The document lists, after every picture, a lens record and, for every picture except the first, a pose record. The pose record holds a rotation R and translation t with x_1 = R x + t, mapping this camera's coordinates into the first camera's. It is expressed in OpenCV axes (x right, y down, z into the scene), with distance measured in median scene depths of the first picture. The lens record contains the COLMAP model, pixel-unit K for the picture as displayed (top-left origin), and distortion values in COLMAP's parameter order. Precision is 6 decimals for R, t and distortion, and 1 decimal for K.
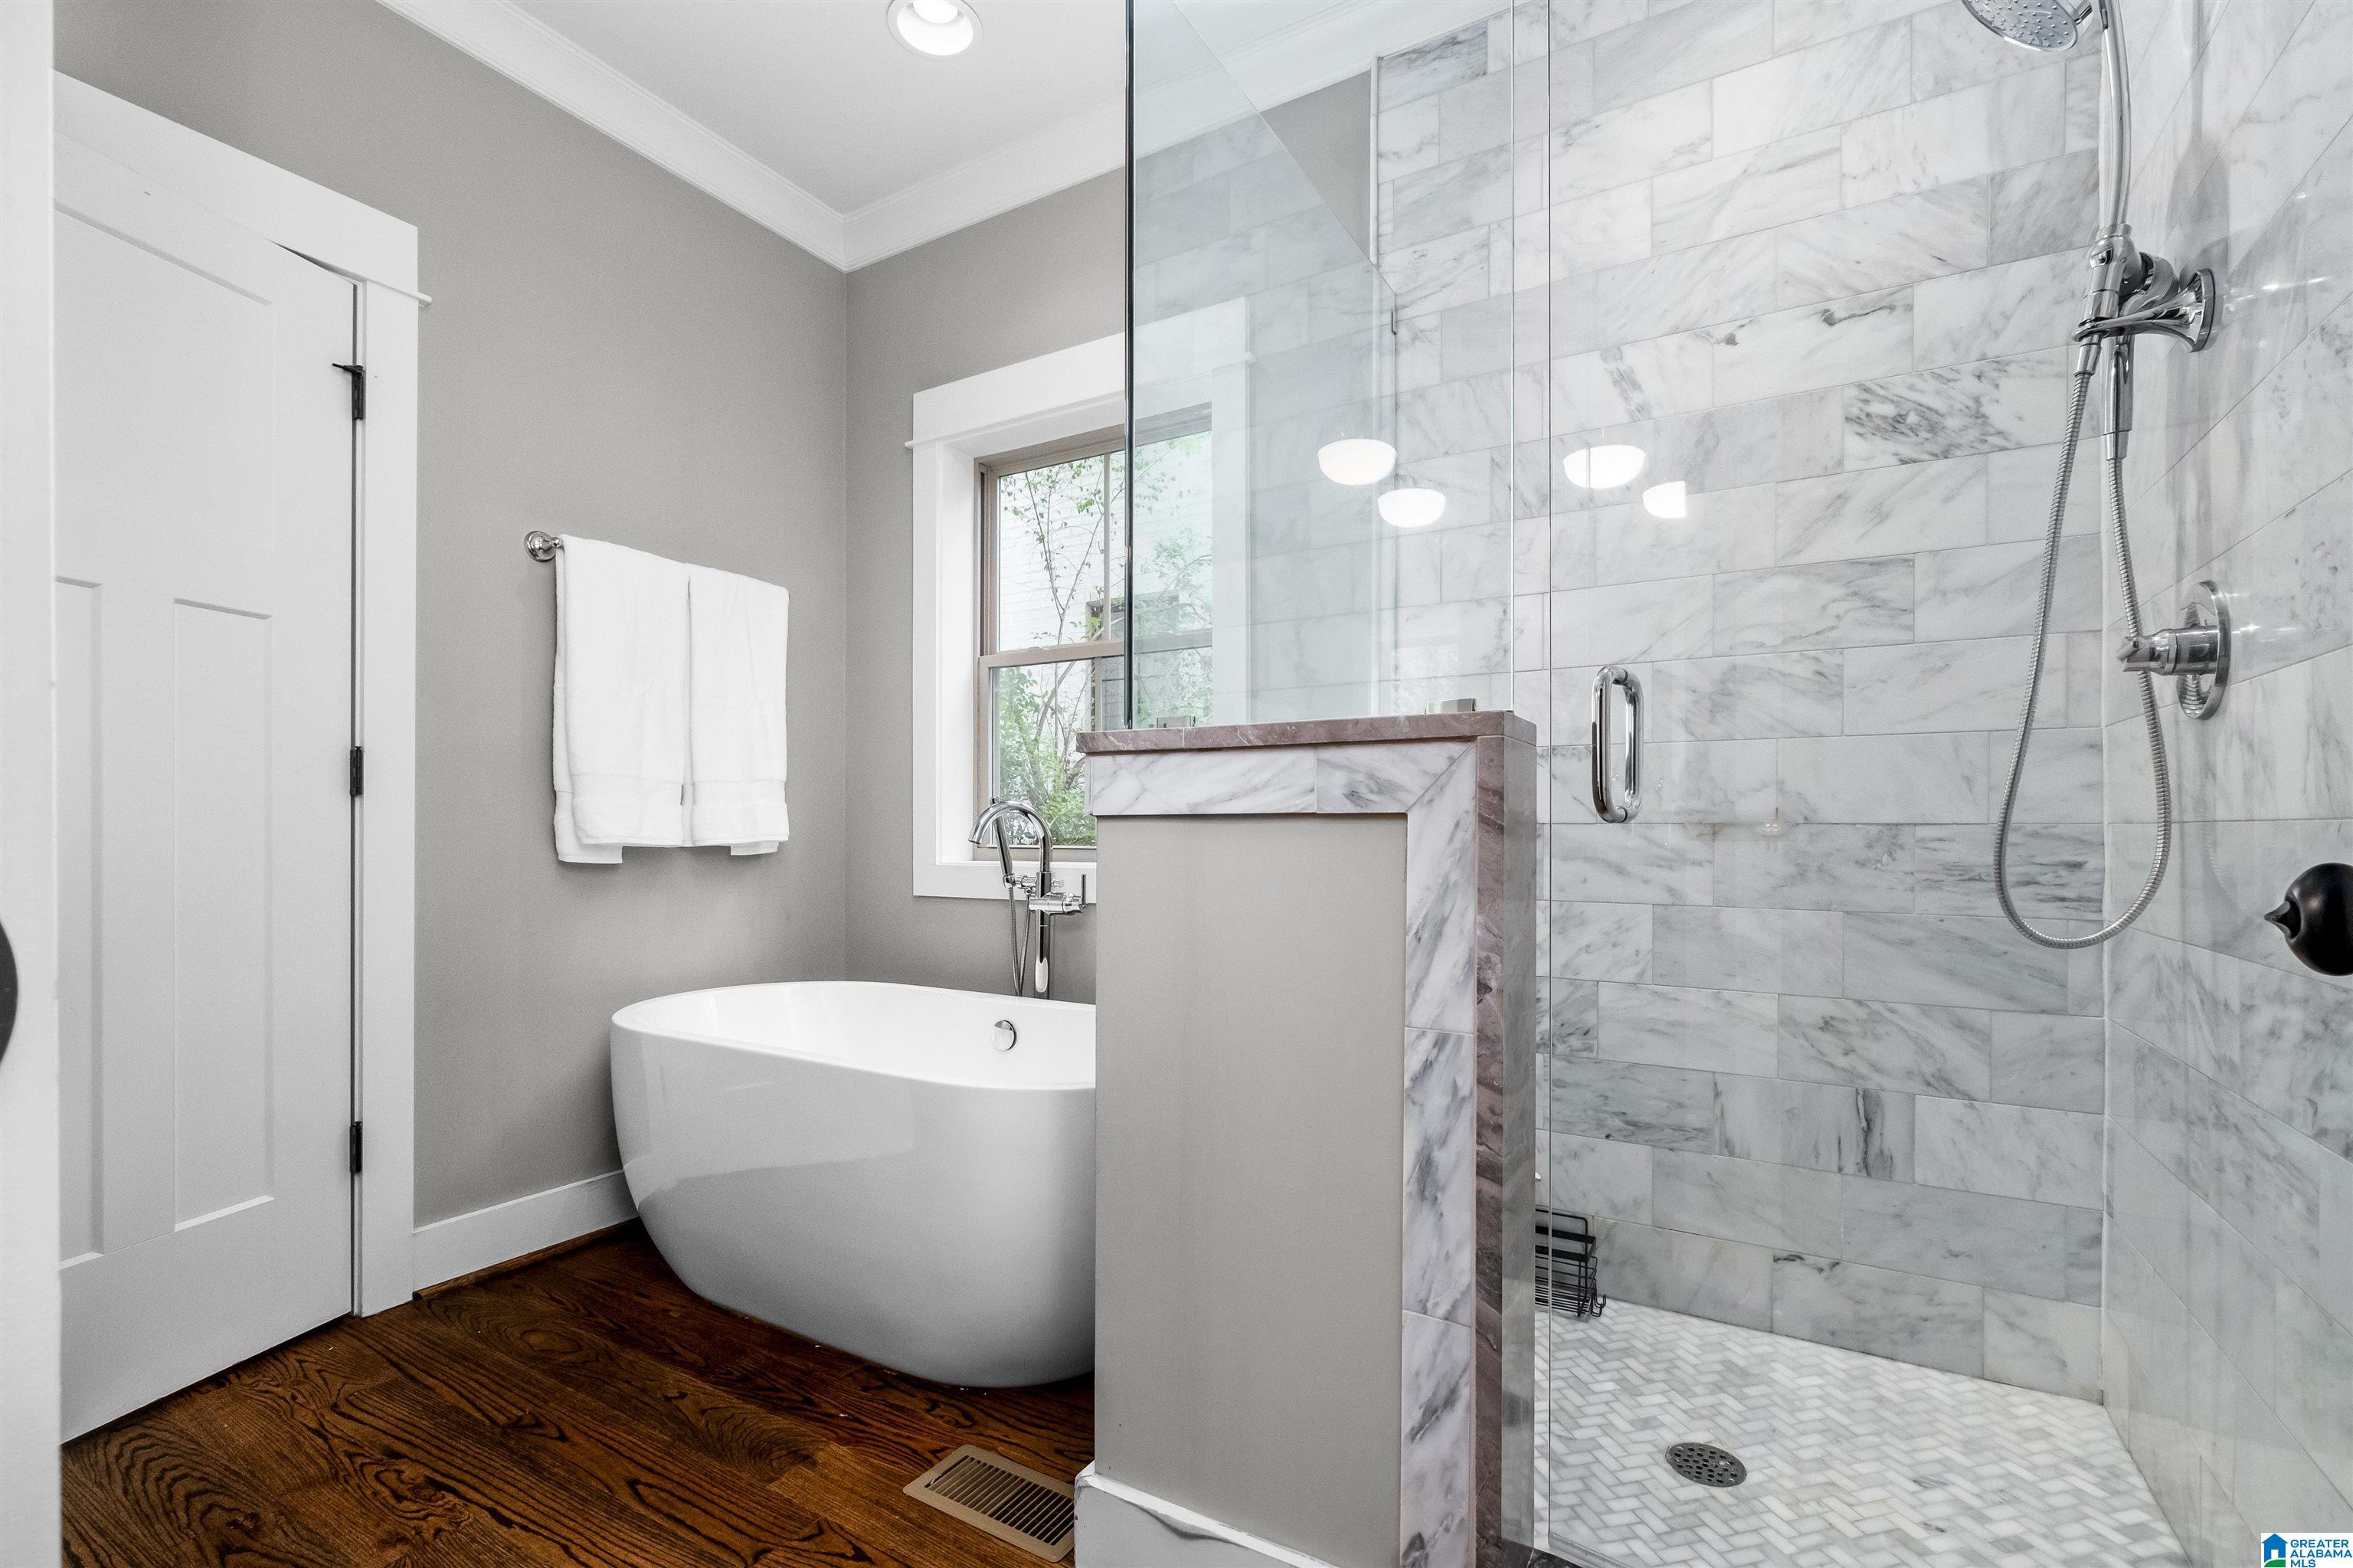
lens RADIAL K [[1027.1, 0, 1179.6], [0, 1027.1, 790.5], [0, 0, 1]] dist [-0.003924, -0.000491]
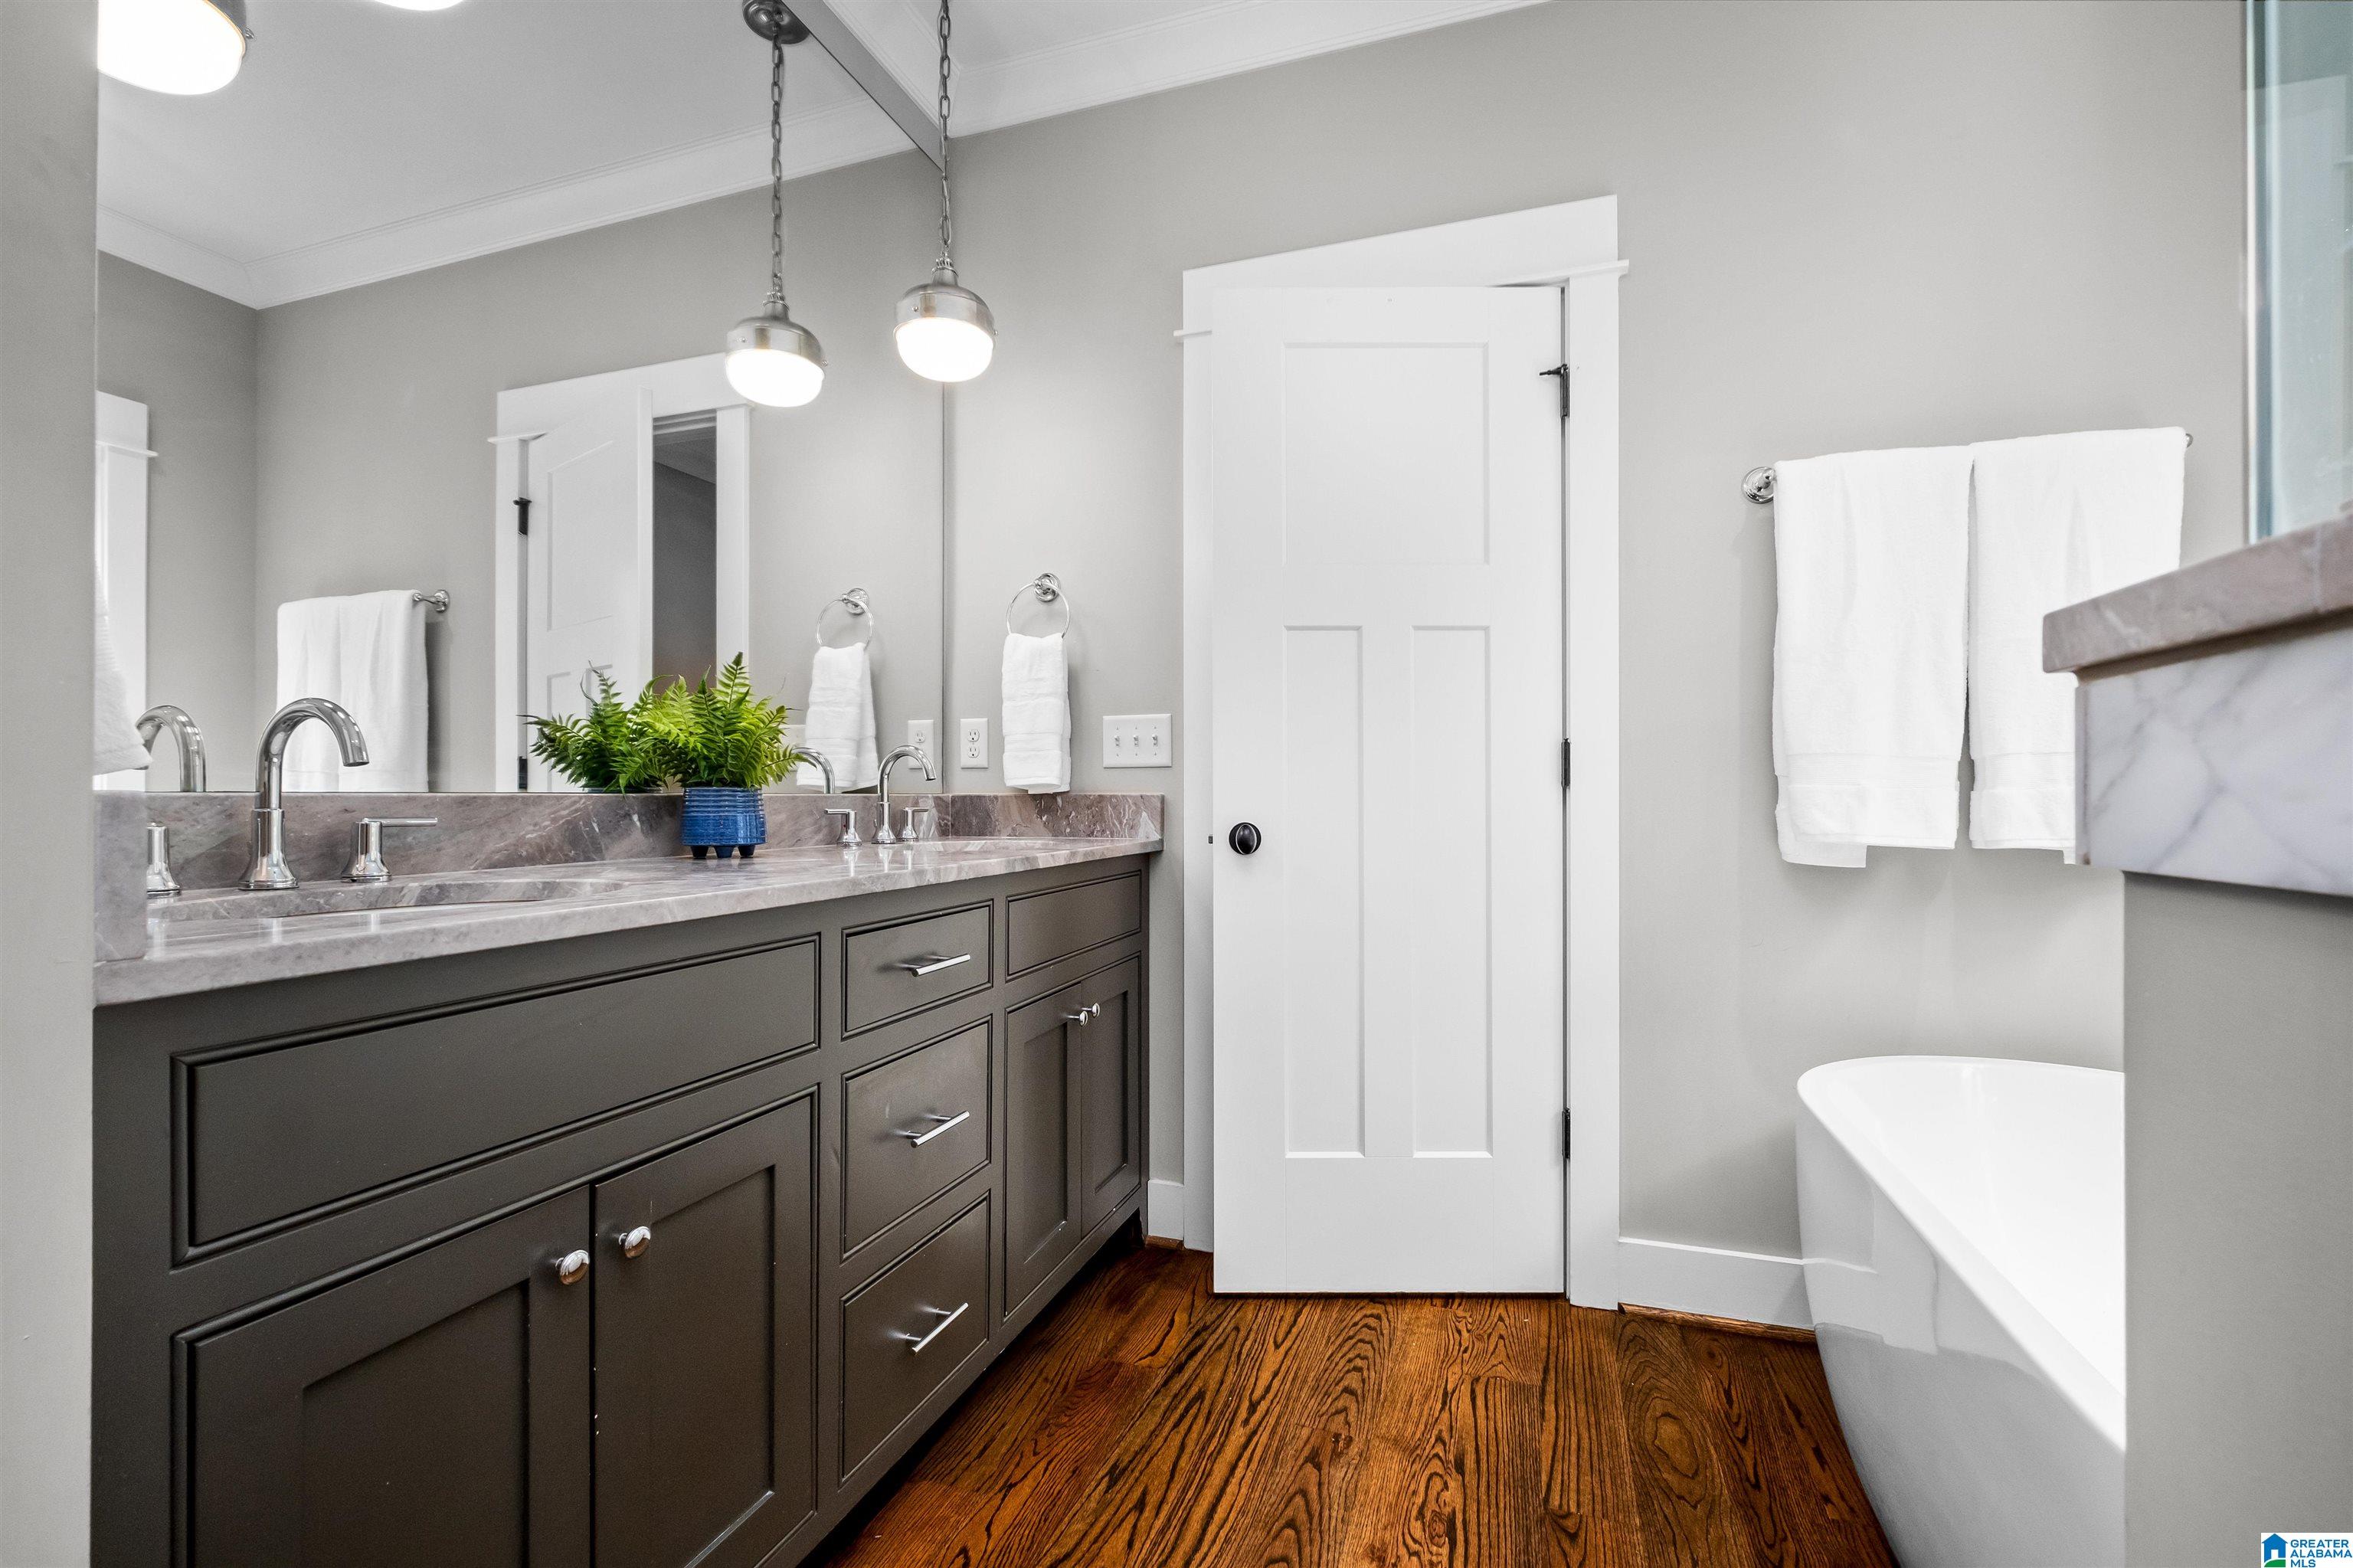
lens RADIAL K [[1012.5, 0, 1174.4], [0, 1012.5, 790.4], [0, 0, 1]] dist [-0.001577, -0.000404]
pose [[0.217567, -0.007046, -0.976020, 0.109593], [0.033638, 0.999434, 0.000284, -0.006537], [0.975466, -0.032893, 0.217681, 0.474797]]
